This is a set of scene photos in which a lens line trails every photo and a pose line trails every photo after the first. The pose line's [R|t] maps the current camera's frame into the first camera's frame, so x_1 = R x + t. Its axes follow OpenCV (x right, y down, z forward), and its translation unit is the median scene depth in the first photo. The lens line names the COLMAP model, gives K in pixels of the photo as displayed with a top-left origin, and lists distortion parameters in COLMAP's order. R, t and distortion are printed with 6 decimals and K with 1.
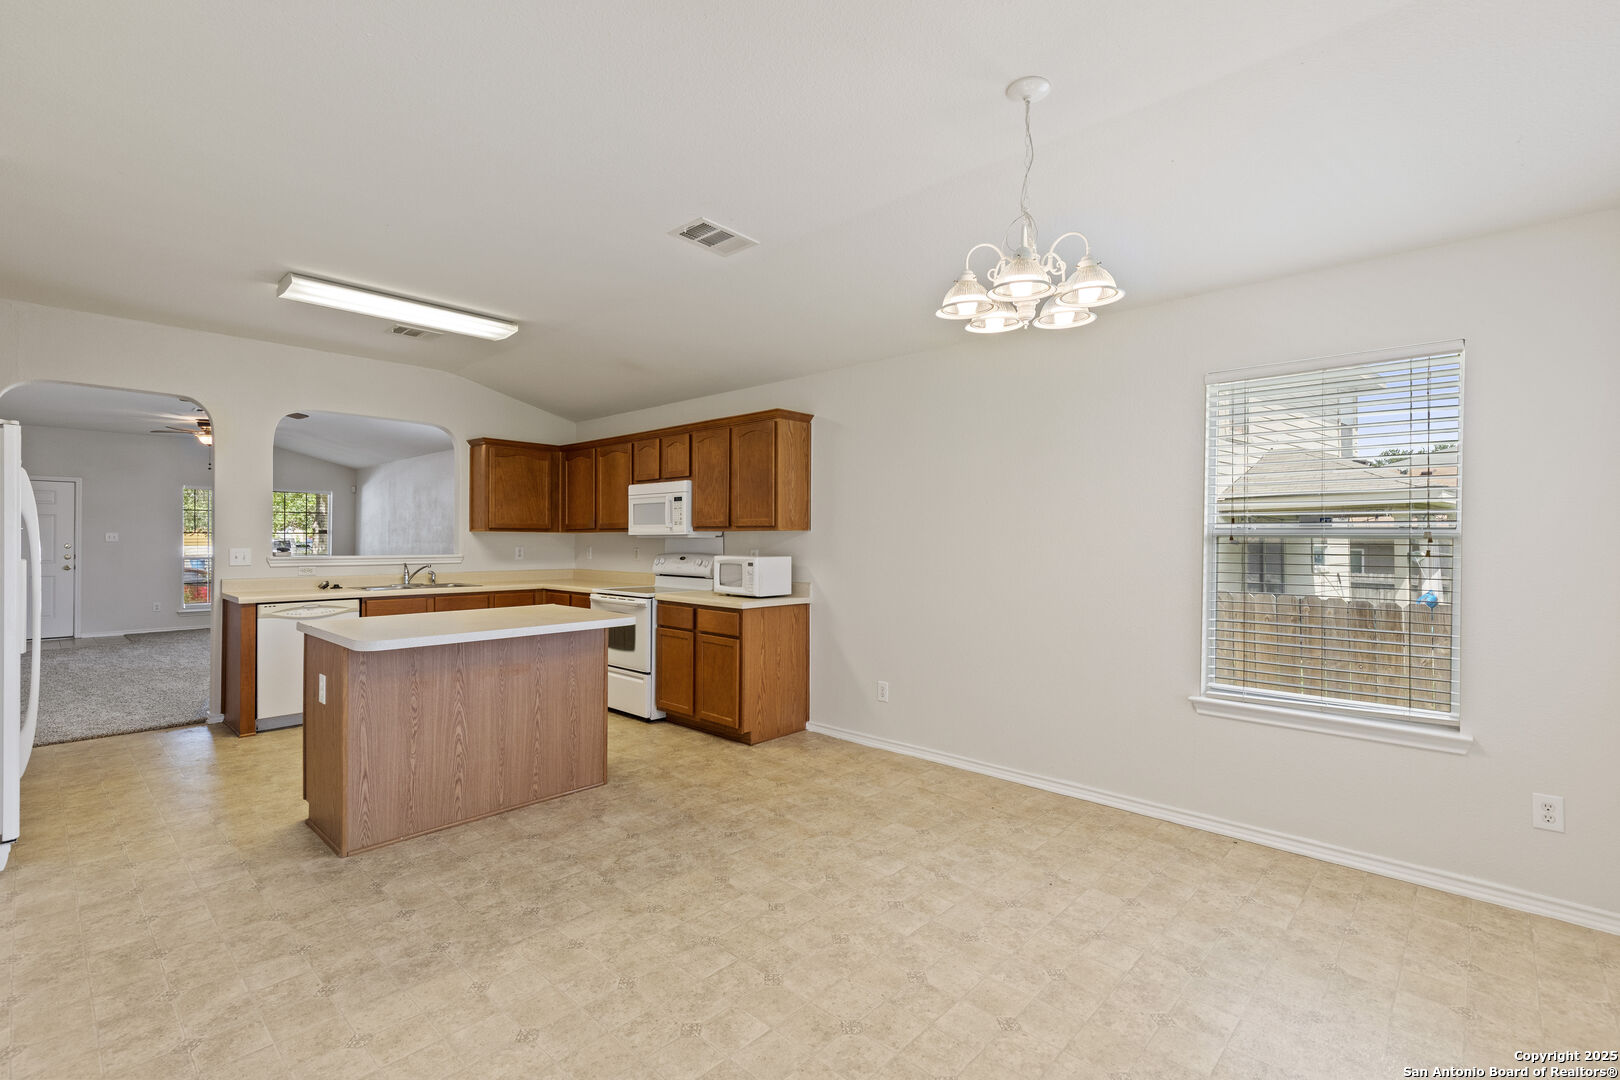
lens RADIAL K [[739.4, 0, 826.1], [0, 739.4, 535.4], [0, 0, 1]] dist [0.005191, 0.000140]
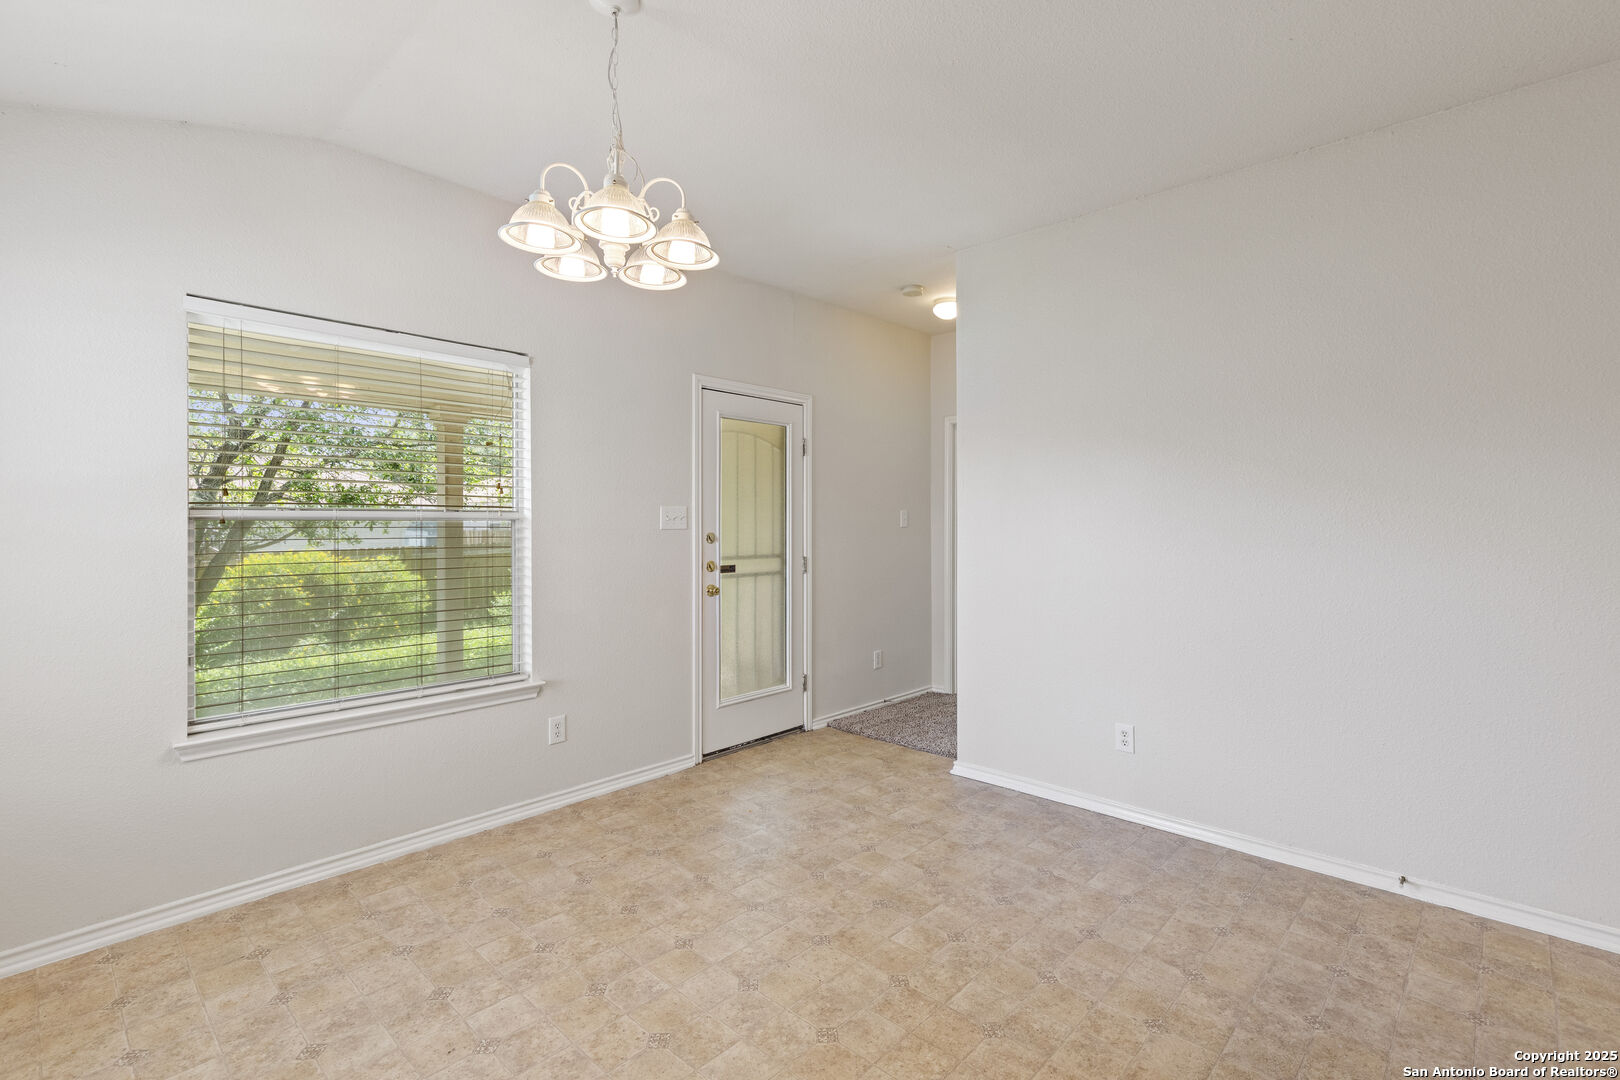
lens RADIAL K [[739.4, 0, 831.8], [0, 739.4, 567.9], [0, 0, 1]] dist [0.005191, 0.000140]
pose [[-0.999979, -0.001976, -0.006138, 0.013566], [-0.002380, 0.997786, 0.066469, 0.000215], [0.005993, 0.066482, -0.997770, 1.126383]]
